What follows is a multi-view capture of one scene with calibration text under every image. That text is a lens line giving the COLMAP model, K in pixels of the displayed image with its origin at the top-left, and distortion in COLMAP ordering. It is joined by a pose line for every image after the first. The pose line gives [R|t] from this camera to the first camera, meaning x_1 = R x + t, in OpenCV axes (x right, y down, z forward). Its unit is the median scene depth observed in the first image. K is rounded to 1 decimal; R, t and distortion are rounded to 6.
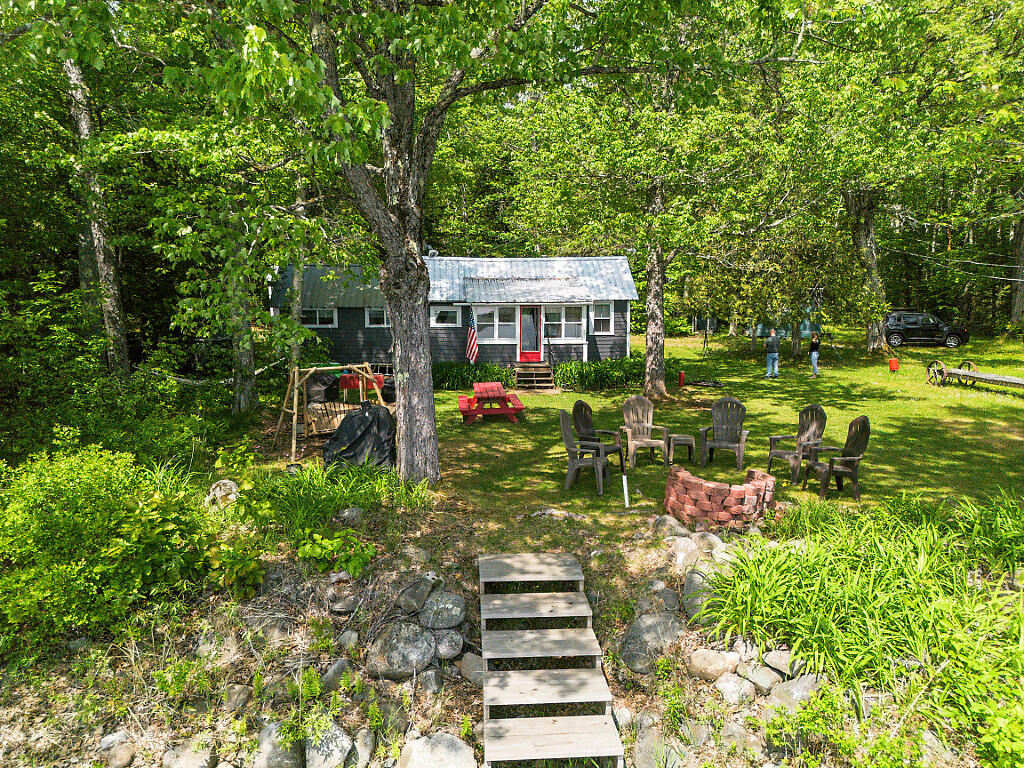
lens RADIAL K [[713.8, 0, 512.0], [0, 713.8, 384.0], [0, 0, 1]] dist [0.000218, -0.000031]
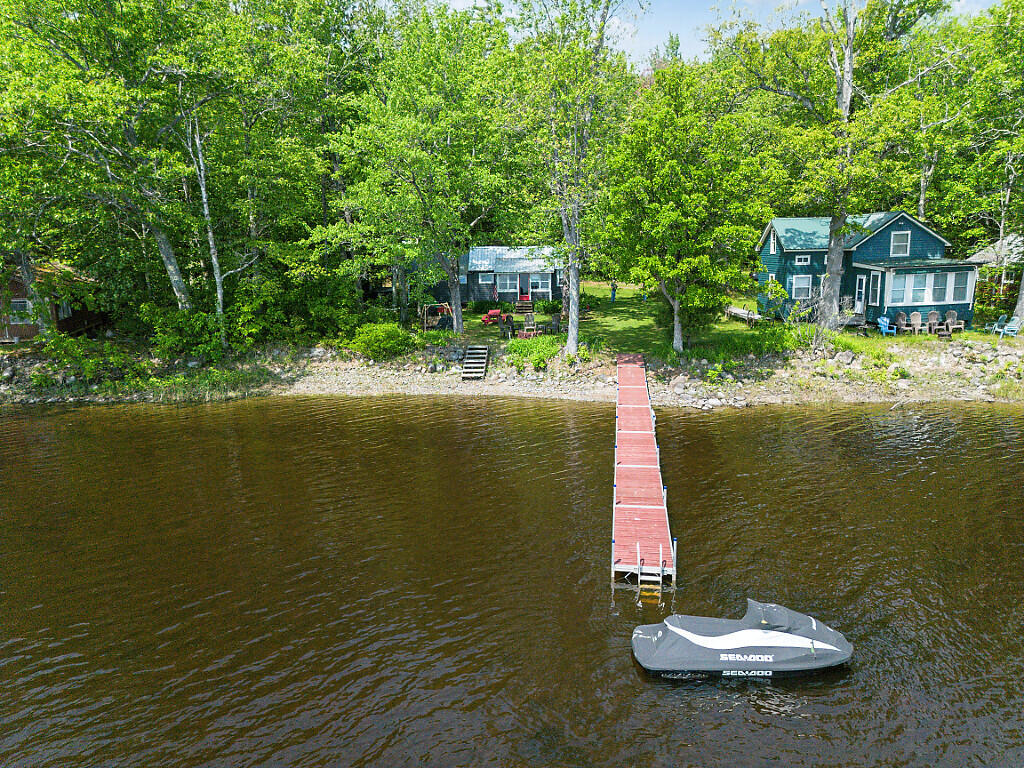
lens RADIAL K [[715.1, 0, 512.0], [0, 715.1, 384.0], [0, 0, 1]] dist [0.000119, -0.000016]
pose [[0.992818, 0.014474, -0.118753, 0.288047], [-0.003063, 0.995404, 0.095714, 0.014598], [0.119592, -0.094663, 0.988300, -1.318289]]
